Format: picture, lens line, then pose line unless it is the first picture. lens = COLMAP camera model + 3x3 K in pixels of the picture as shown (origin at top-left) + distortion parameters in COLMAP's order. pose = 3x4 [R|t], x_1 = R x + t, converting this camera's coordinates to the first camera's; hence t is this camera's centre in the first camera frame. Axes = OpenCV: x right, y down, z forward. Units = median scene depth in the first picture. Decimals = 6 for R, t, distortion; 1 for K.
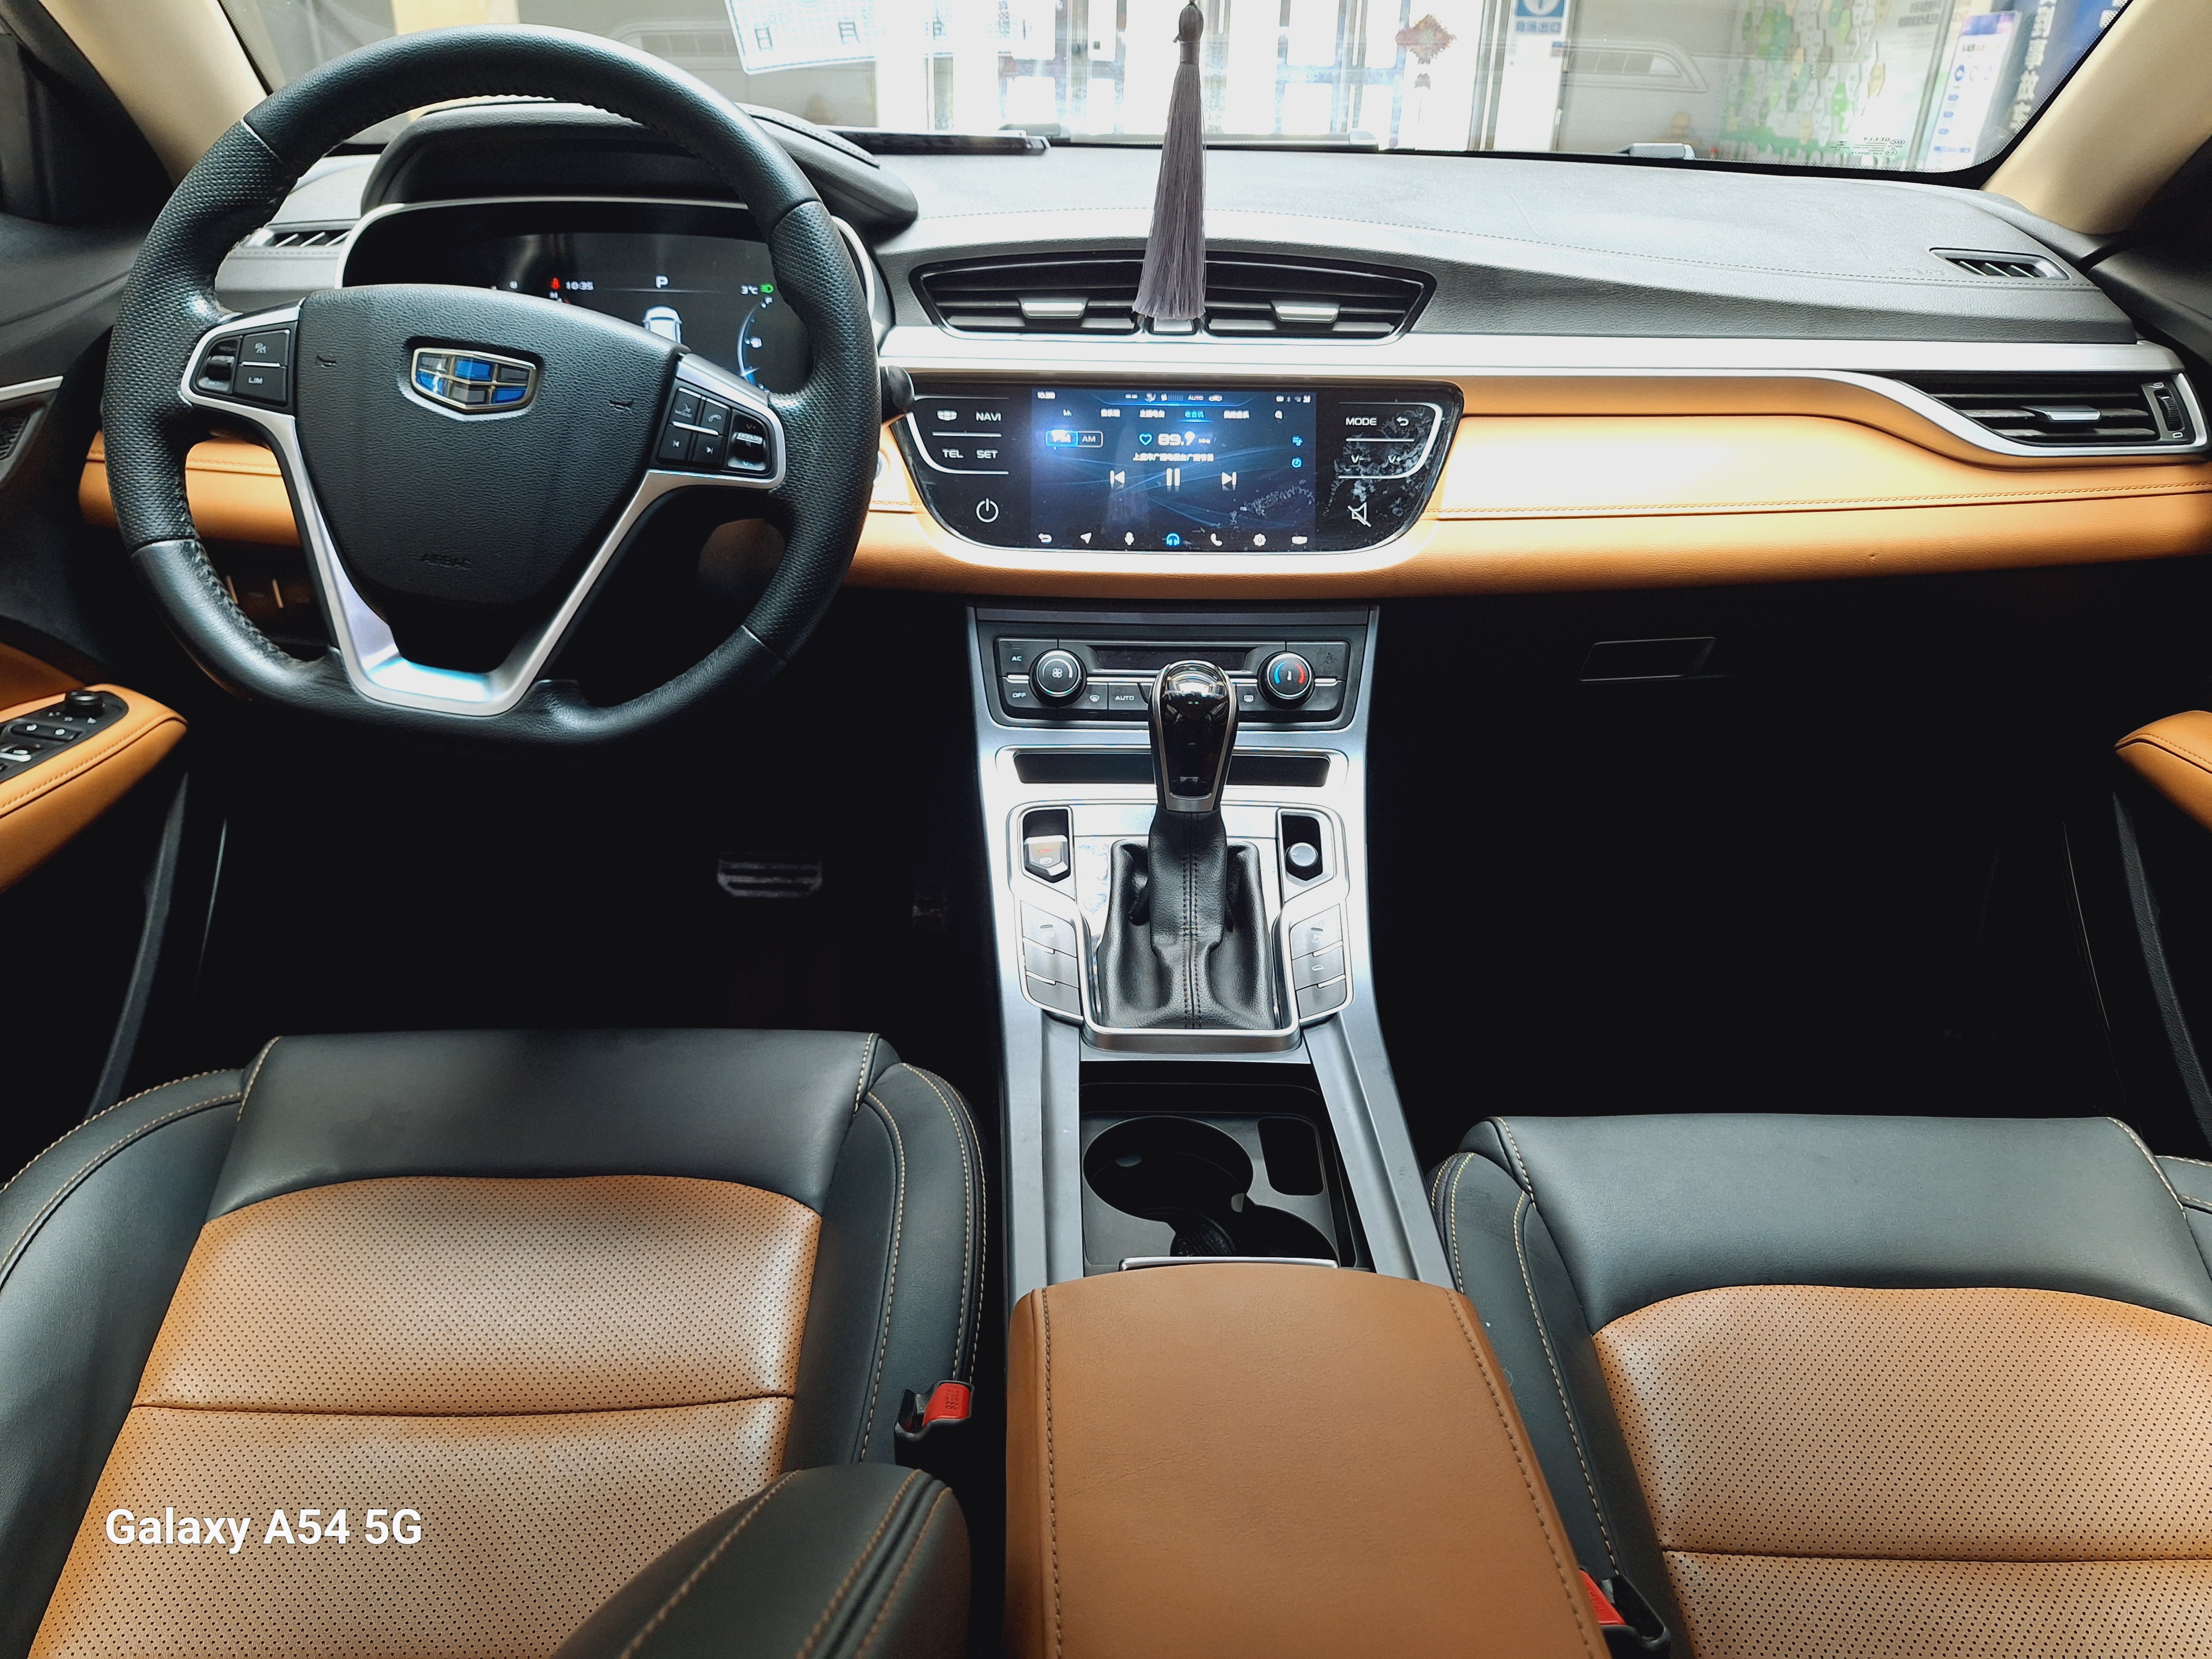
lens RADIAL K [[1564.4, 0, 1104.7], [0, 1564.4, 834.5], [0, 0, 1]] dist [-0.005489, -0.000407]
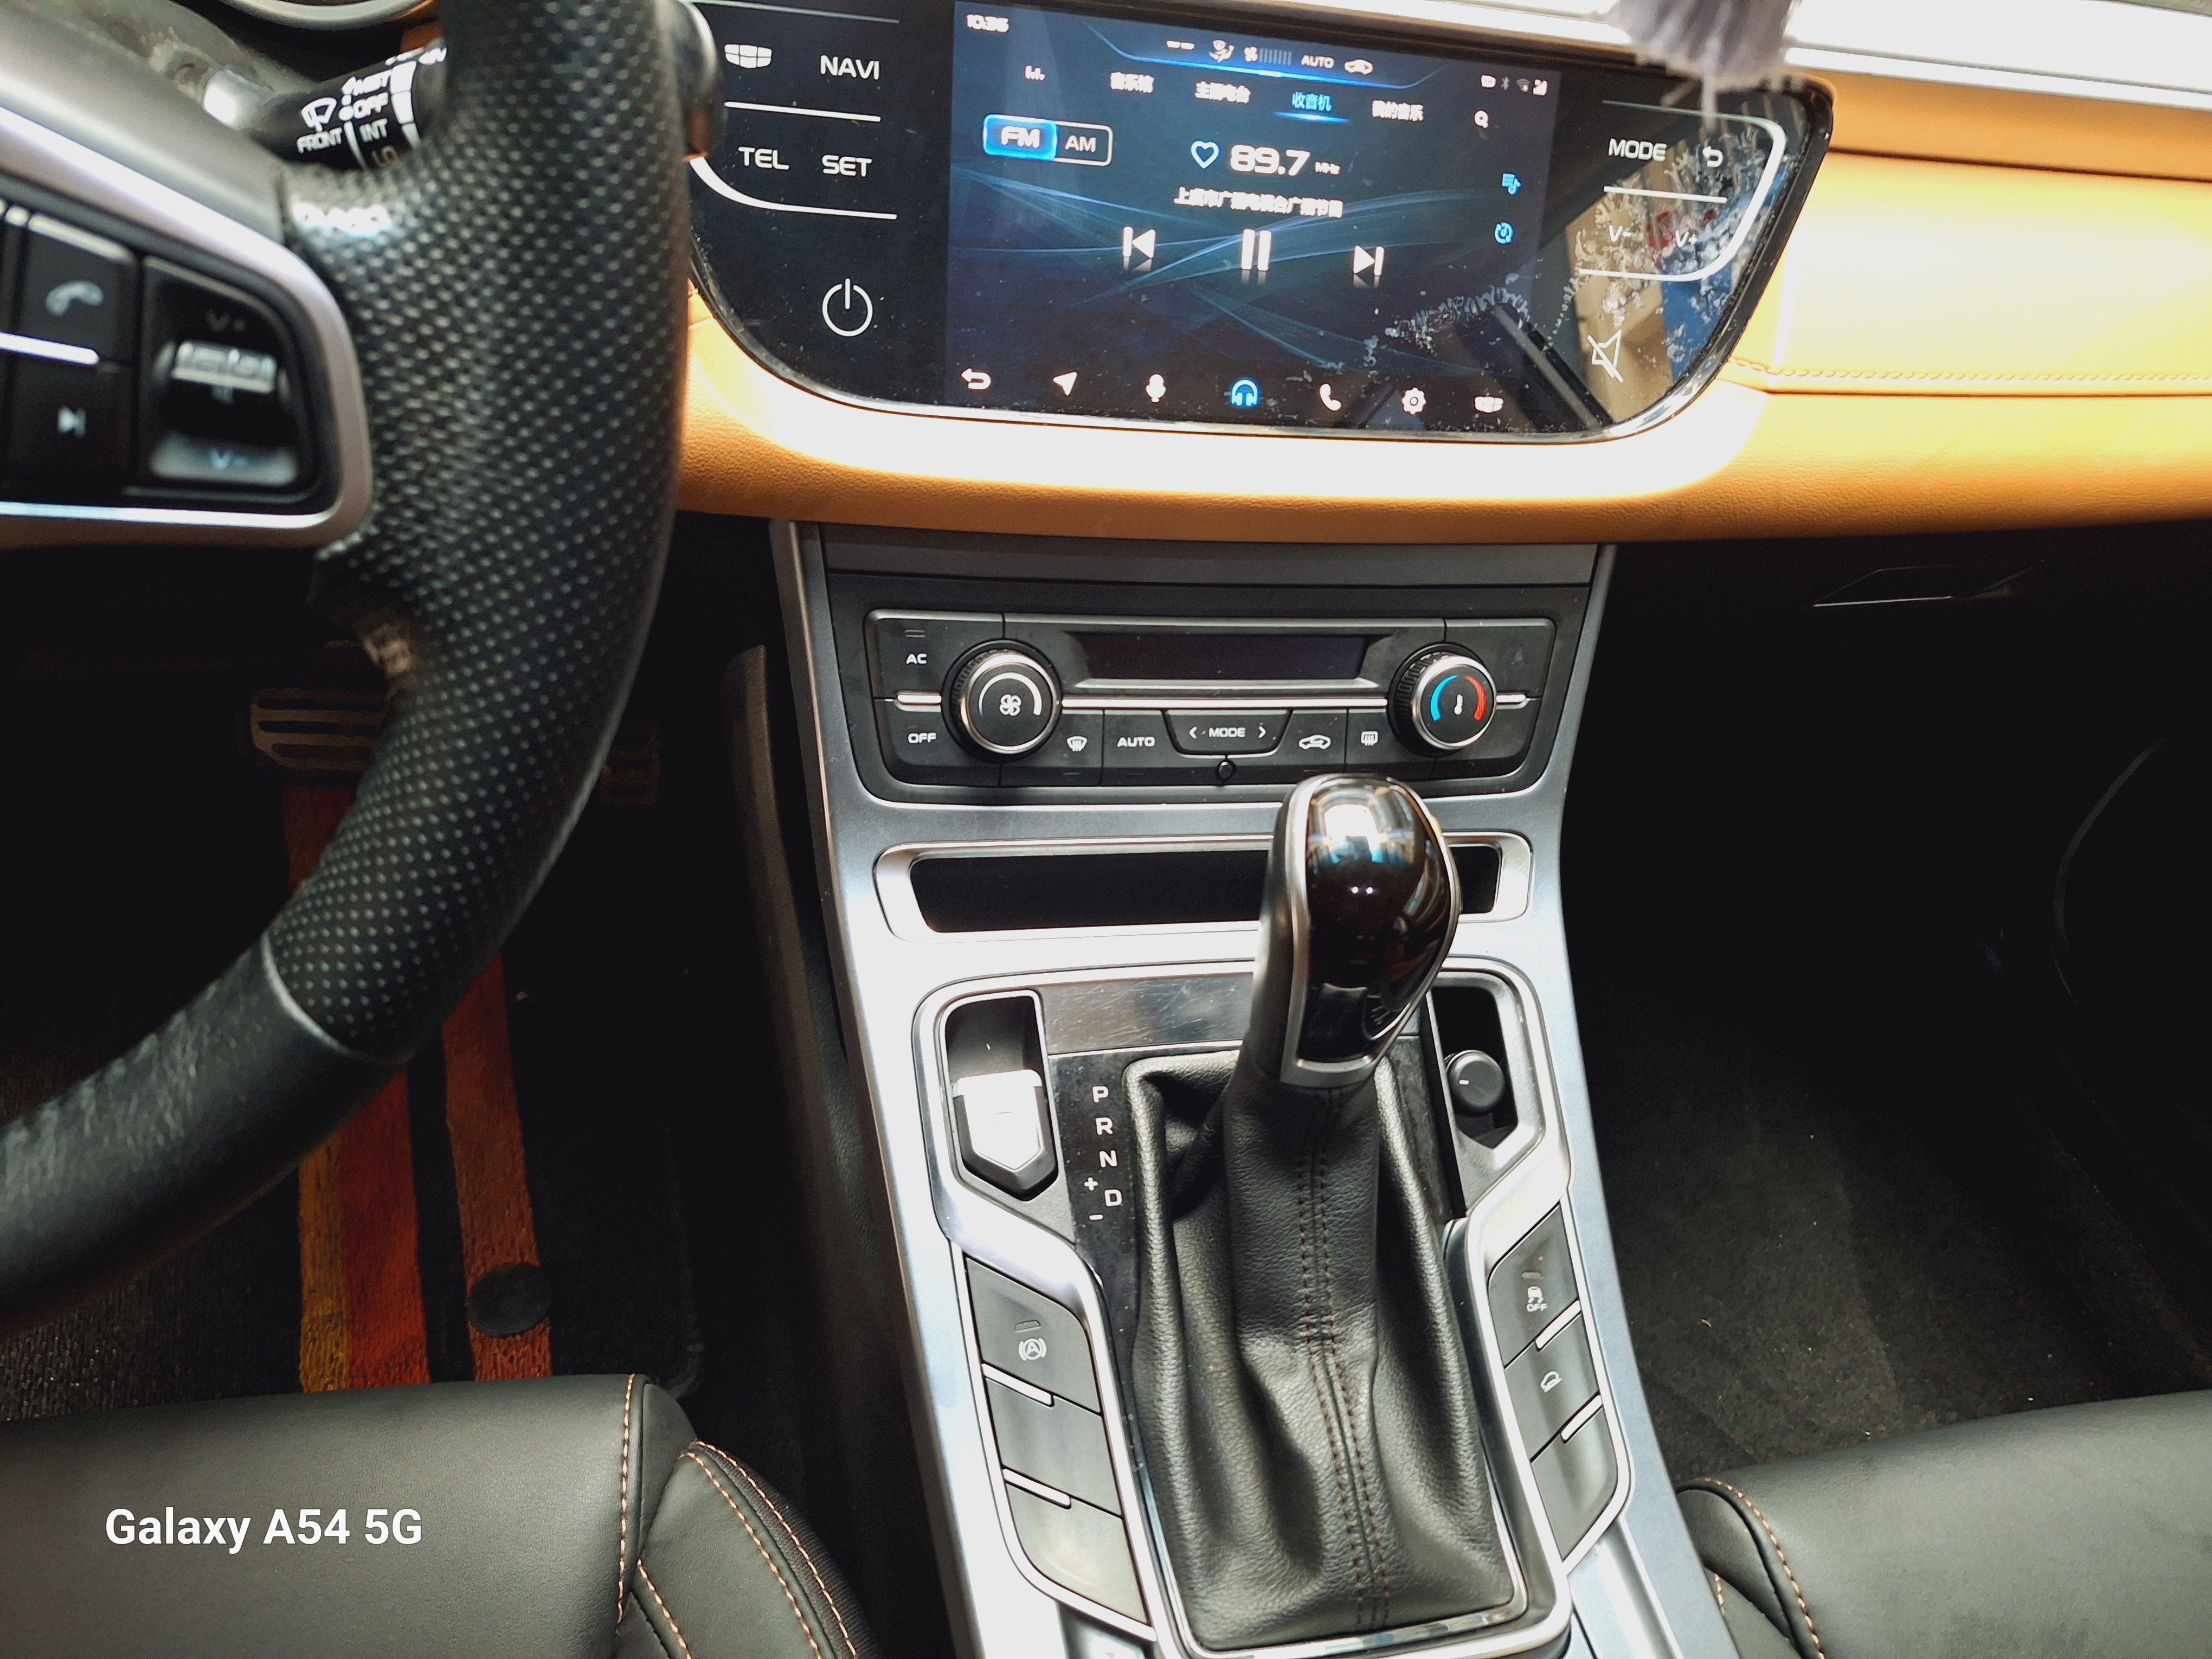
lens RADIAL K [[1564.4, 0, 1094.1], [0, 1564.4, 825.5], [0, 0, 1]] dist [-0.005489, -0.000407]
pose [[0.971316, -0.020238, 0.236928, -0.113939], [-0.061011, 0.941807, 0.330572, -0.219083], [-0.229830, -0.335545, 0.913558, 0.539766]]
